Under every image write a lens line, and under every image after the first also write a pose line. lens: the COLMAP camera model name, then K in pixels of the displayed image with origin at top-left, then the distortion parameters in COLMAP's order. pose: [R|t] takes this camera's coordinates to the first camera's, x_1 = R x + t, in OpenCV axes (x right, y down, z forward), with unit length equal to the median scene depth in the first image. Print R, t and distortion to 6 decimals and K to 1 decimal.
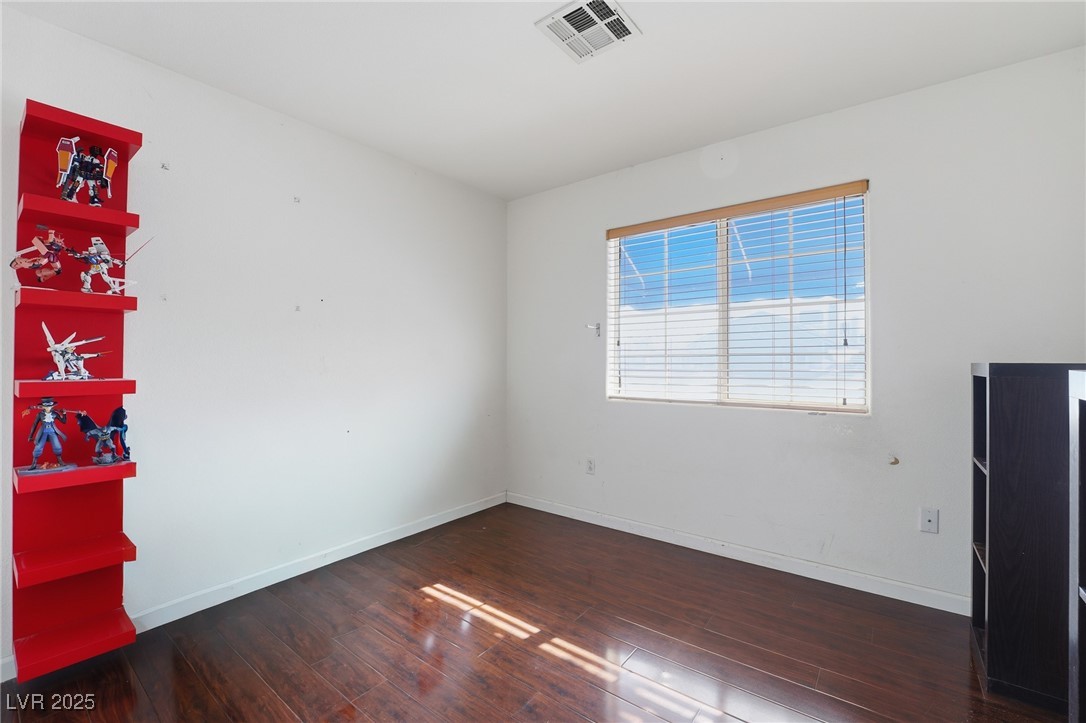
lens RADIAL K [[452.1, 0, 541.6], [0, 452.1, 352.9], [0, 0, 1]] dist [-0.028497, -0.000066]
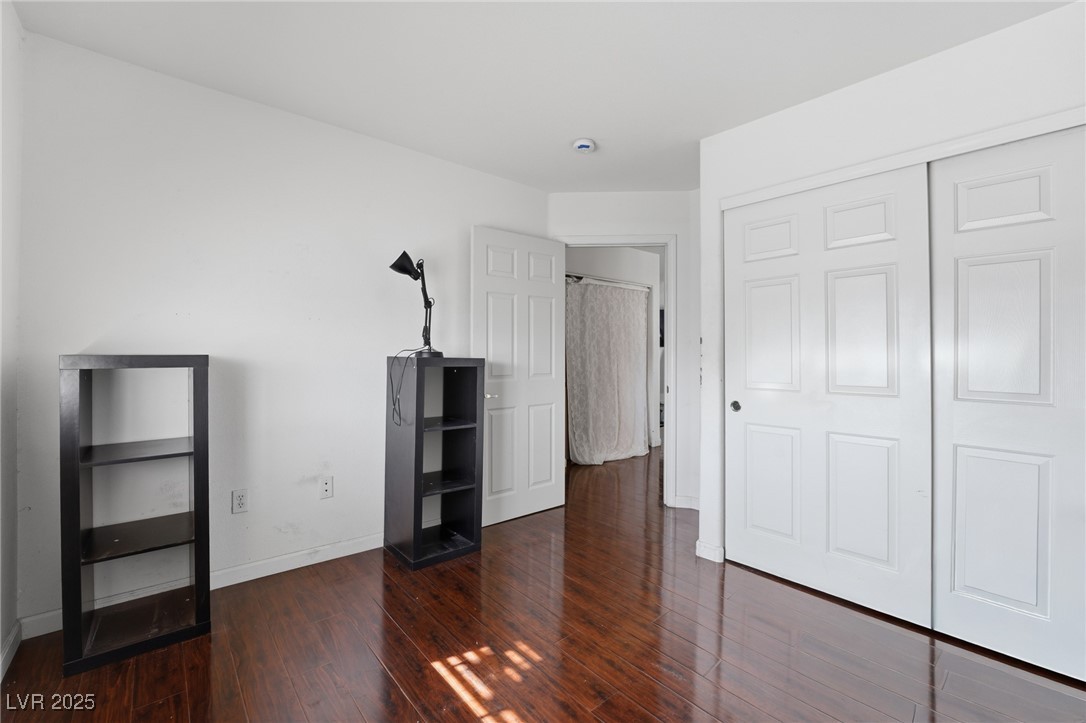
lens RADIAL K [[452.7, 0, 542.6], [0, 452.7, 357.0], [0, 0, 1]] dist [-0.025313, 0.000309]
pose [[-0.979694, -0.004503, 0.200449, -0.095915], [-0.007463, 0.999874, -0.014017, 0.034827], [-0.200361, -0.015228, -0.979604, 1.997962]]
